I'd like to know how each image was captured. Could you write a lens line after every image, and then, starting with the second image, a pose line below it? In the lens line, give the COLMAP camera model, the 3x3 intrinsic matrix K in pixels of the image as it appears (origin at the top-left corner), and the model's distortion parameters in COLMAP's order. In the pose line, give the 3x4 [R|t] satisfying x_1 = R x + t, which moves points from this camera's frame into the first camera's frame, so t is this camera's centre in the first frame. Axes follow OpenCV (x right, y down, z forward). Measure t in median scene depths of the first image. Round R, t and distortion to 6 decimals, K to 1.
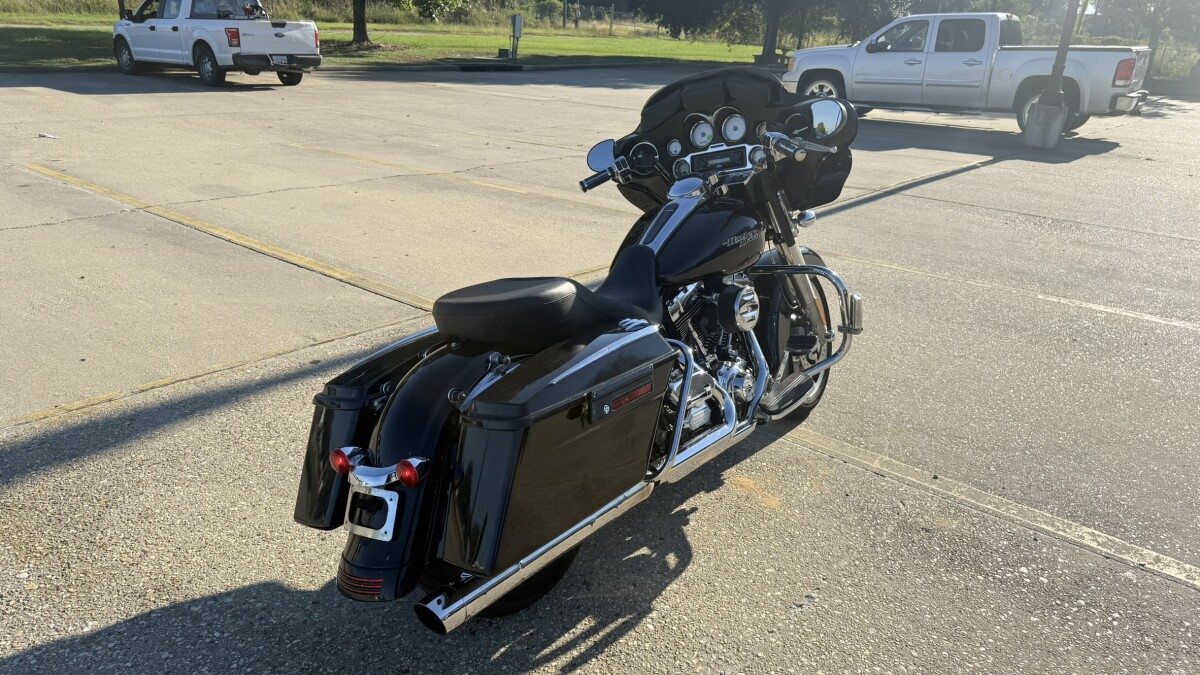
lens RADIAL K [[859.0, 0, 601.9], [0, 859.0, 343.1], [0, 0, 1]] dist [0.039469, -0.056085]
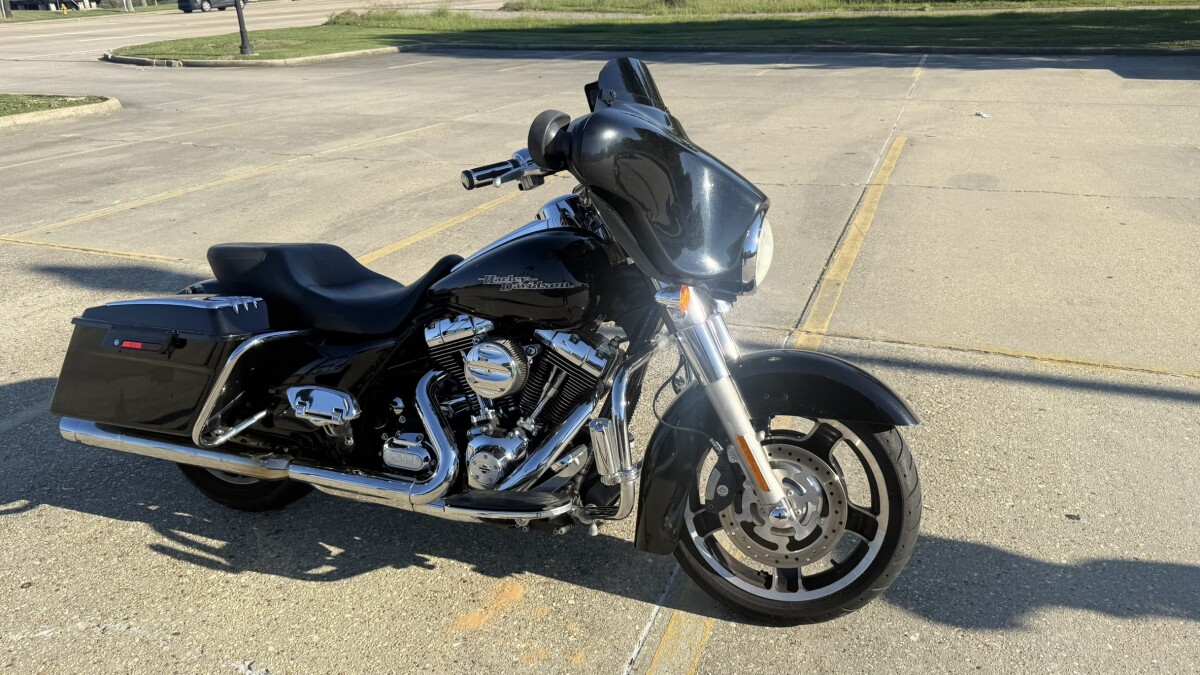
lens RADIAL K [[859.0, 0, 601.9], [0, 859.0, 343.1], [0, 0, 1]] dist [0.039469, -0.056085]
pose [[0.309217, 0.309525, -0.899210, 0.145429], [-0.293194, 0.930519, 0.219480, -0.042873], [0.904667, 0.195776, 0.378483, 0.131273]]
